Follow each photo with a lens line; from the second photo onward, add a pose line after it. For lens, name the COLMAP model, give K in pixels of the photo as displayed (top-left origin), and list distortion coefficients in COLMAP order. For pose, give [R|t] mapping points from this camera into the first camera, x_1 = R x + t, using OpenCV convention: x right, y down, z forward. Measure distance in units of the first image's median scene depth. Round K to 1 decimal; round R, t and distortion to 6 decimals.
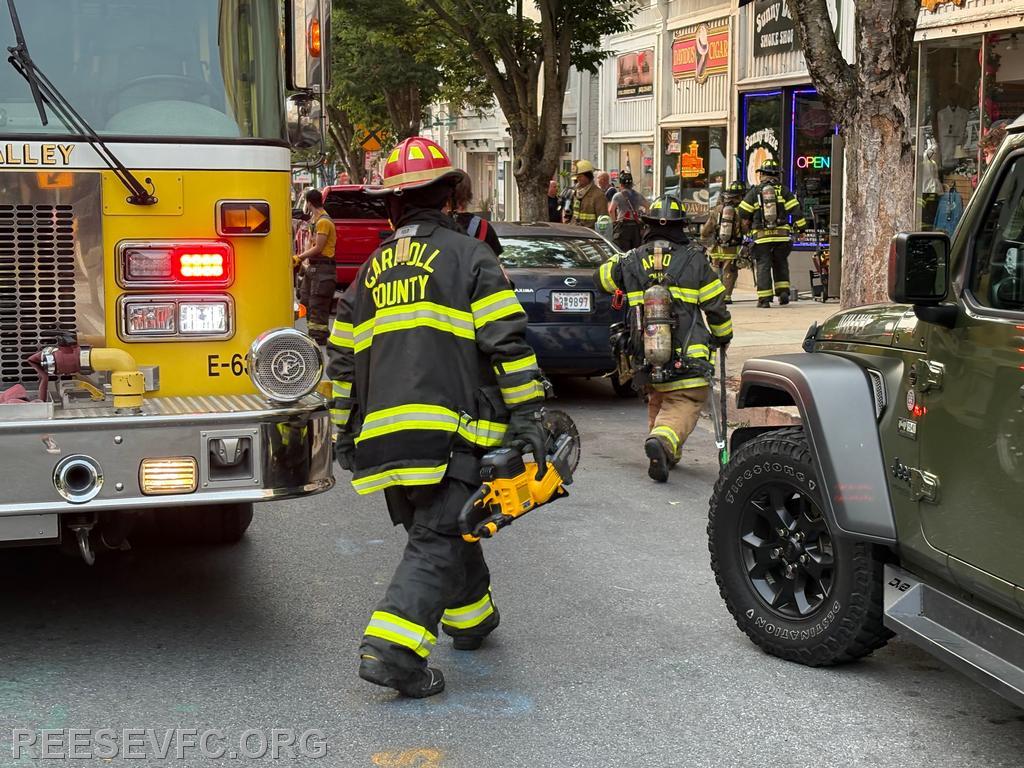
lens RADIAL K [[1678.3, 0, 512.0], [0, 1678.3, 384.0], [0, 0, 1]] dist [0.047951, -0.086976]
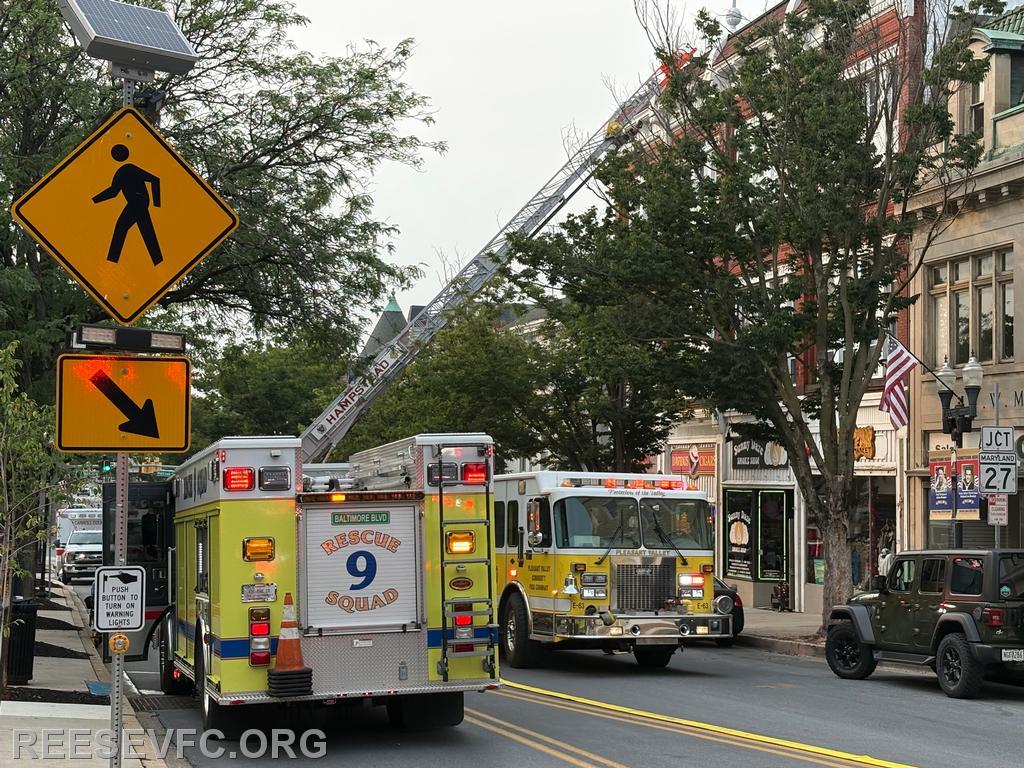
lens RADIAL K [[1765.9, 0, 512.0], [0, 1765.9, 384.0], [0, 0, 1]] dist [0.174743, -0.064826]
pose [[0.995766, 0.021100, 0.089472, -0.342750], [-0.003656, 0.981623, -0.190798, 0.094169], [-0.091854, 0.189663, 0.977543, -1.075524]]
